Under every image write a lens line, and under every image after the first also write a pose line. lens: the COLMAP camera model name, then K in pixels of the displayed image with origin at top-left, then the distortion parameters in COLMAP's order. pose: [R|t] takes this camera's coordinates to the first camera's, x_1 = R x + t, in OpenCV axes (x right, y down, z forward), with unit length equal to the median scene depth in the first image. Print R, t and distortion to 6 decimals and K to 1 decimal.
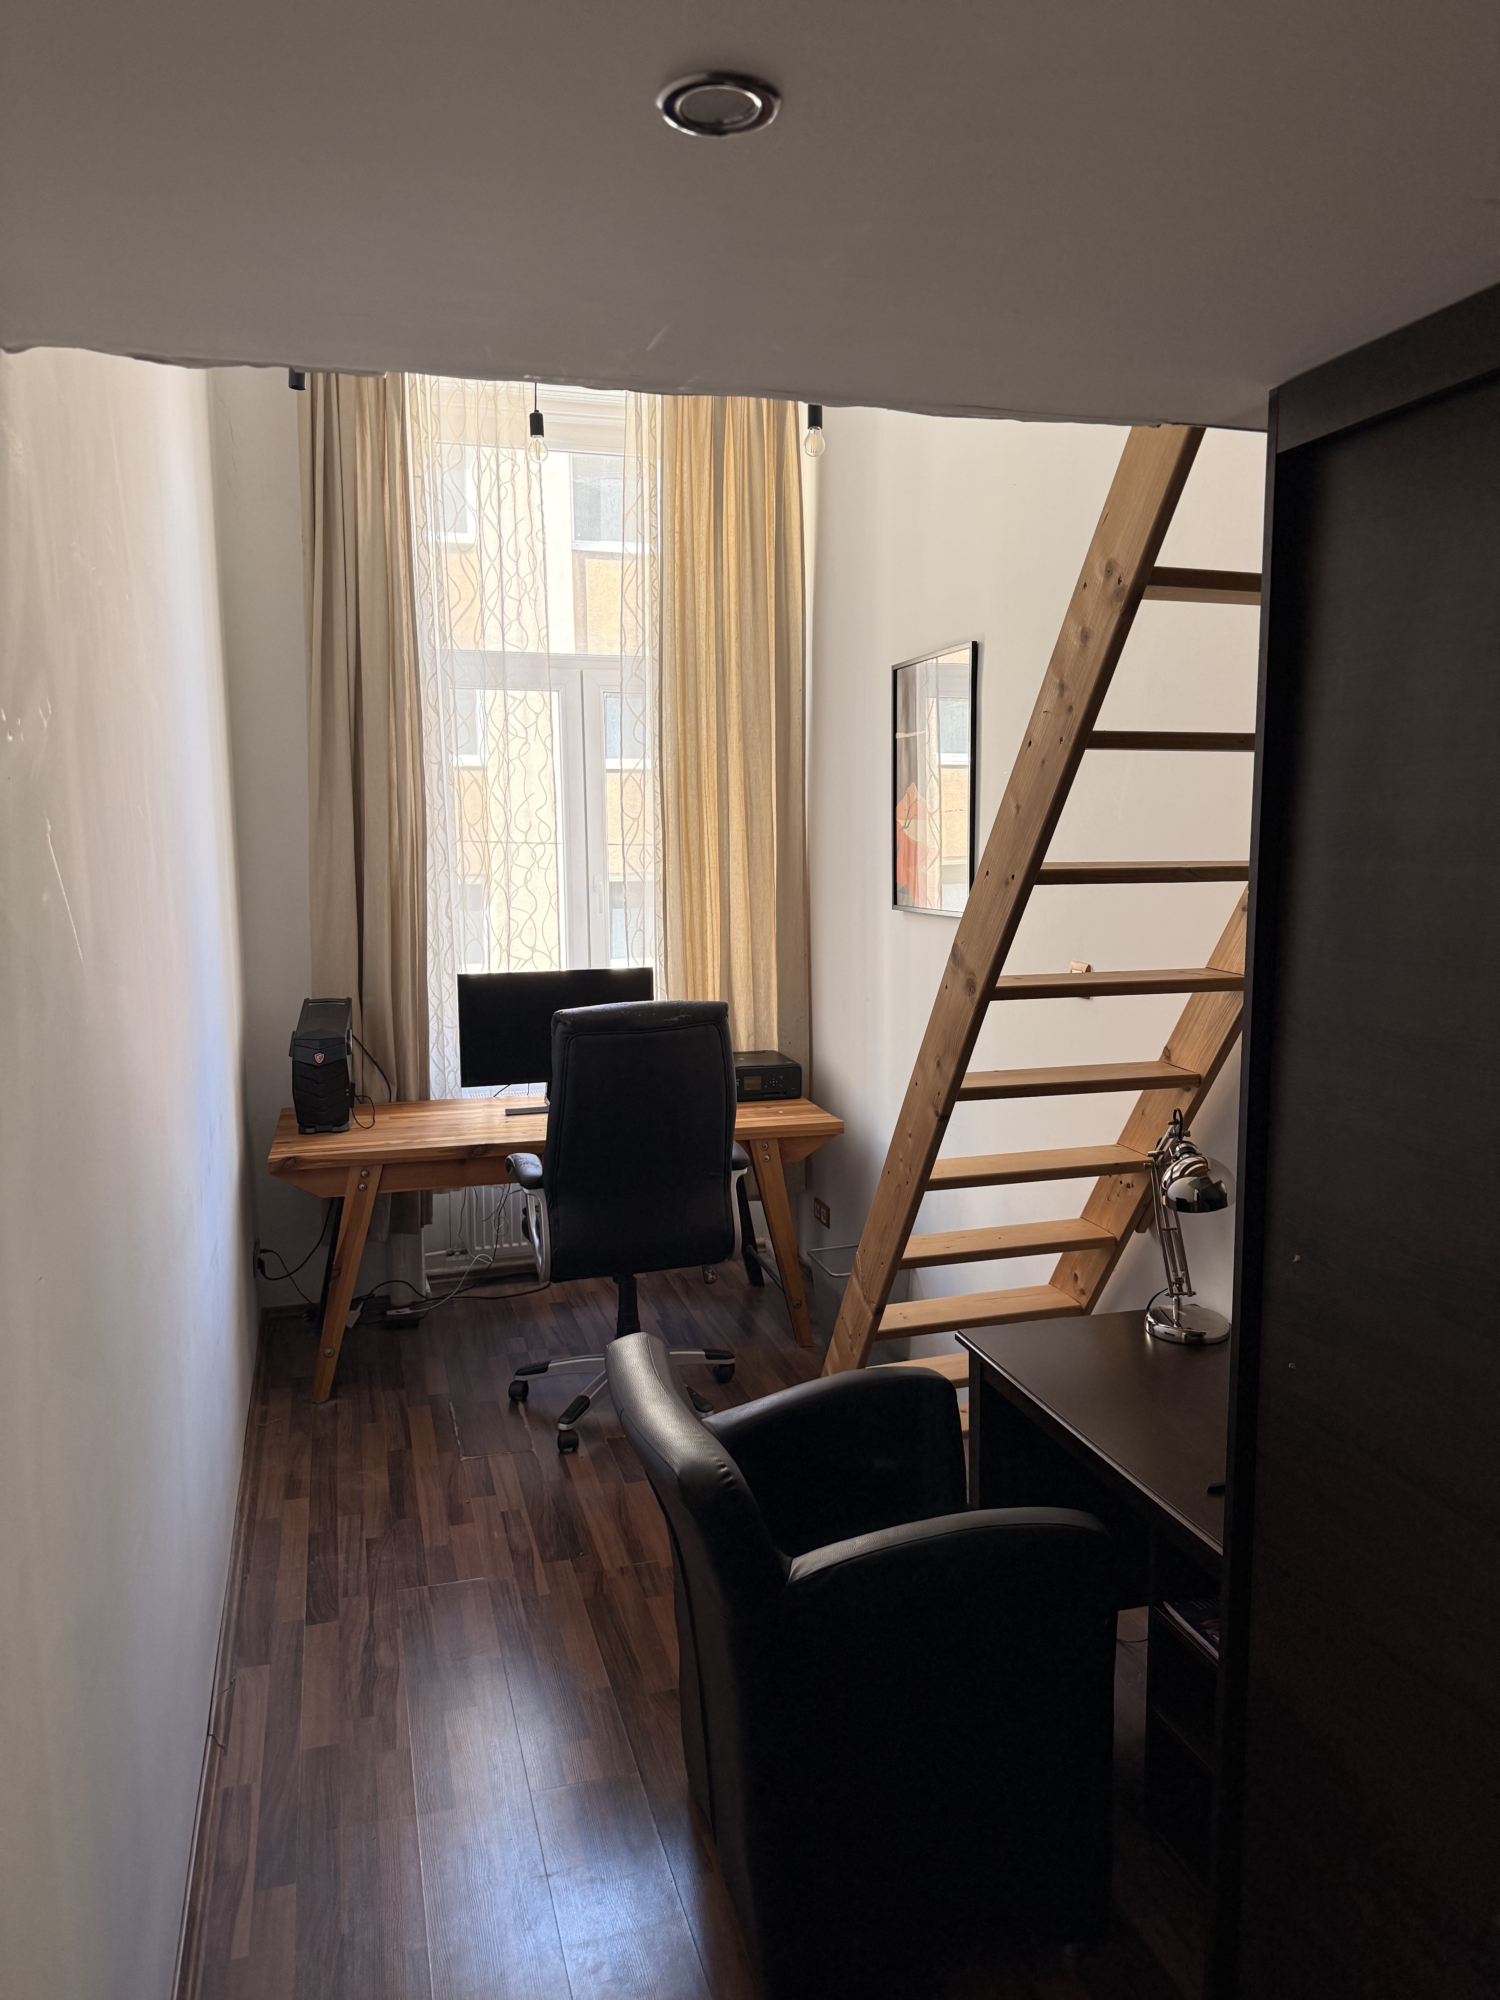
lens RADIAL K [[1363.4, 0, 748.7], [0, 1363.4, 1004.9], [0, 0, 1]] dist [0.179881, -0.386256]
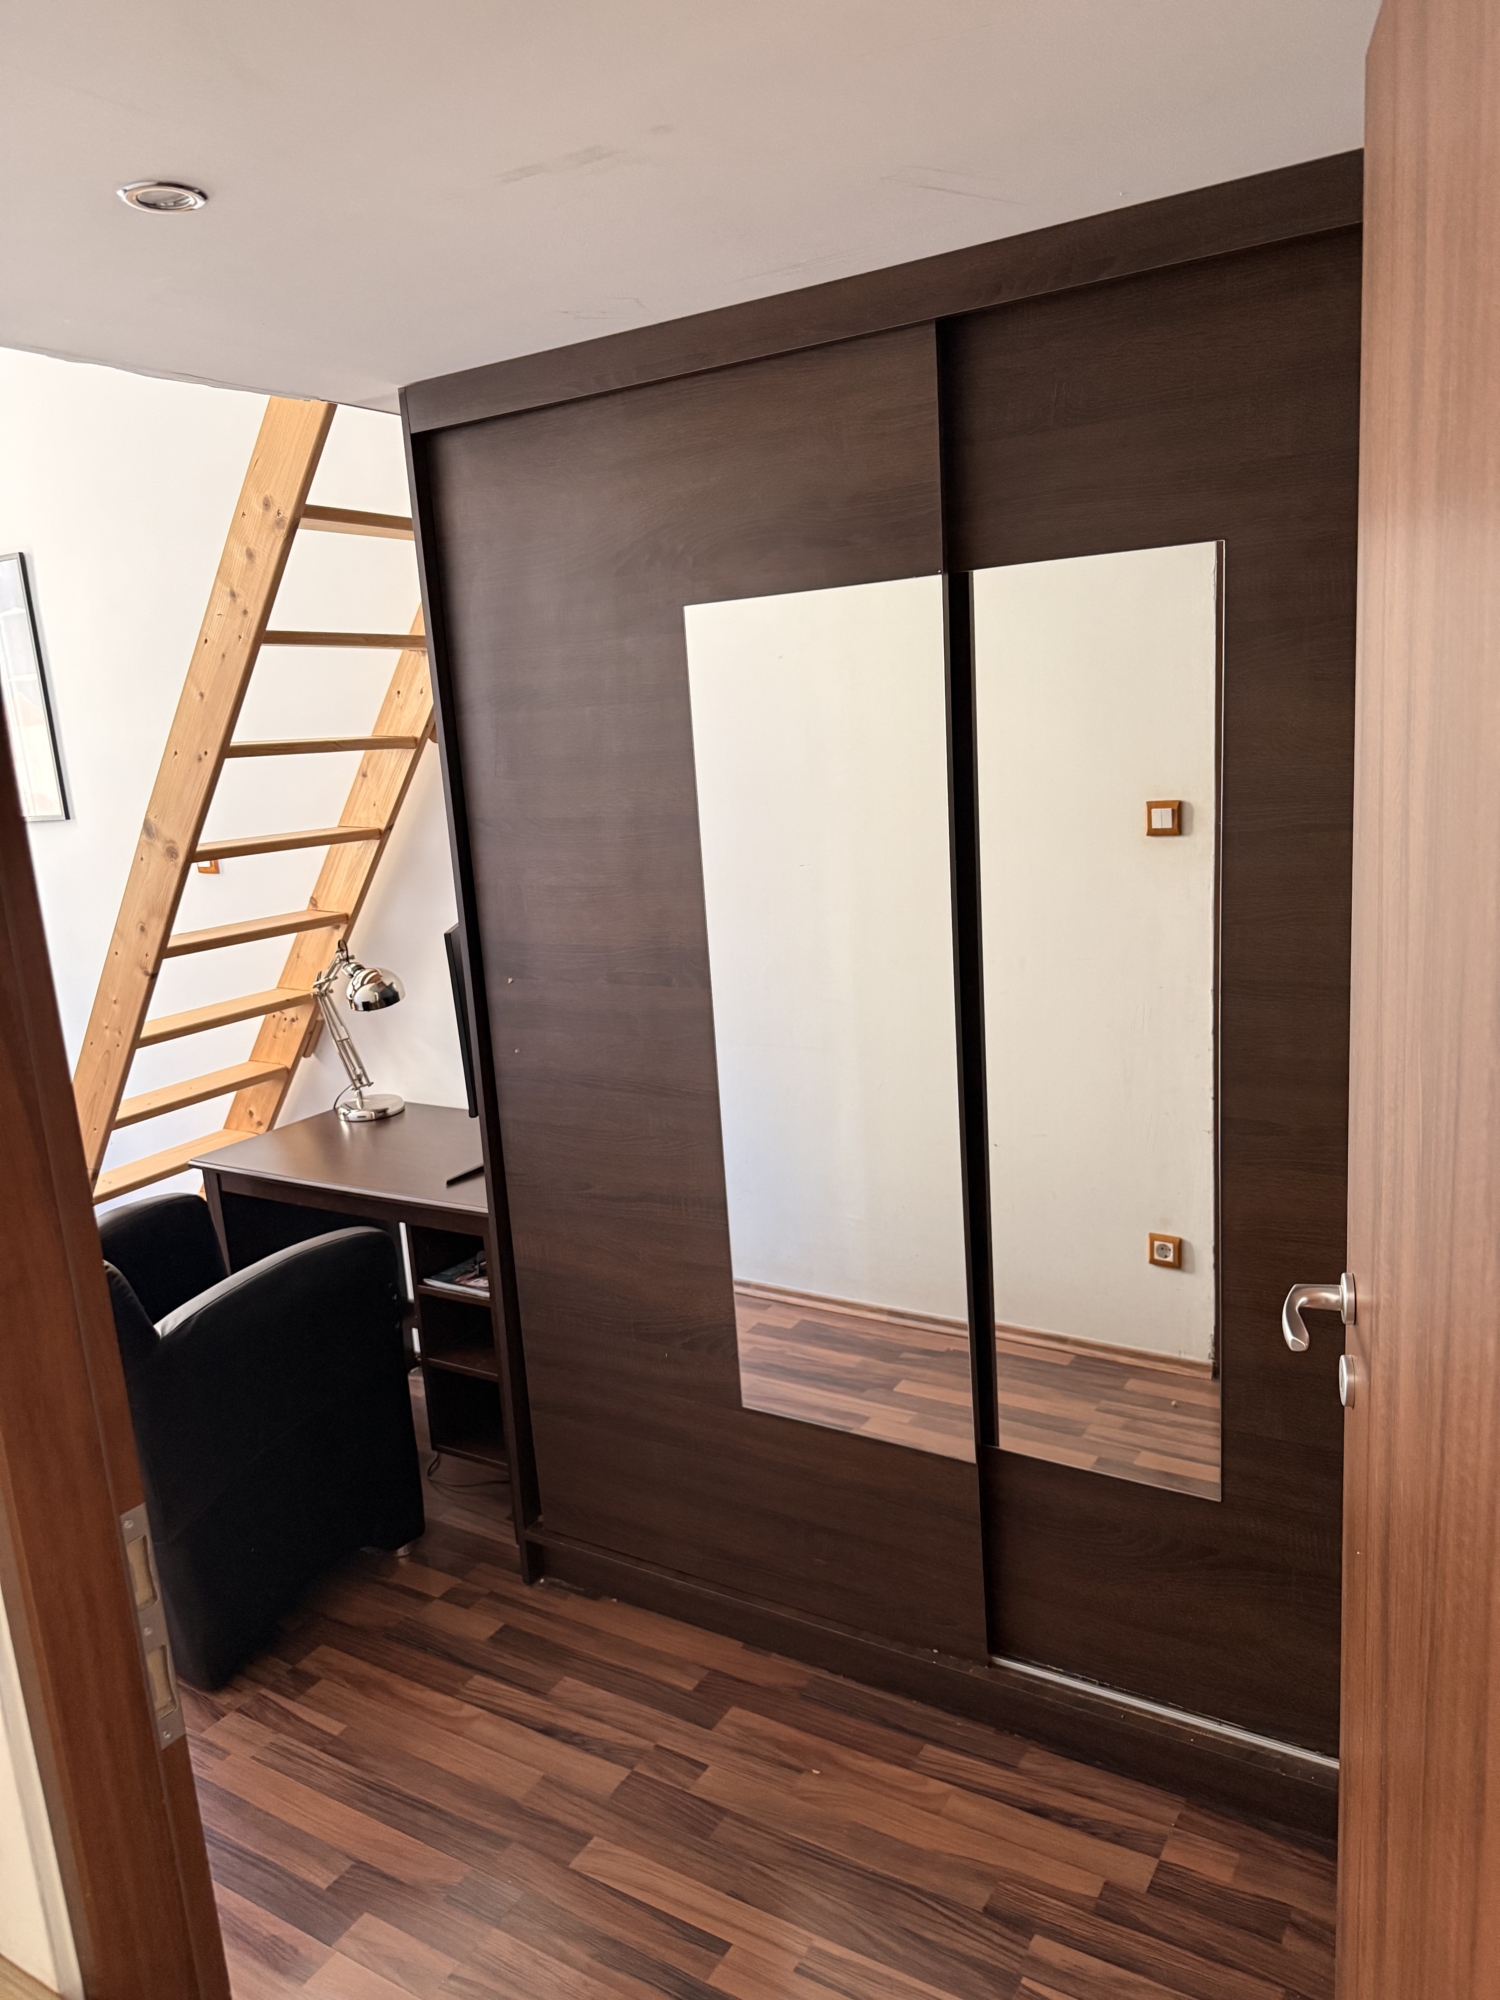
lens RADIAL K [[1391.0, 0, 750.0], [0, 1391.0, 1000.0], [0, 0, 1]] dist [0.002389, -0.109311]
pose [[0.740644, -0.165540, 0.651186, -0.235428], [0.131587, 0.986143, 0.101027, 0.049661], [-0.658887, 0.010862, 0.752164, -0.181543]]
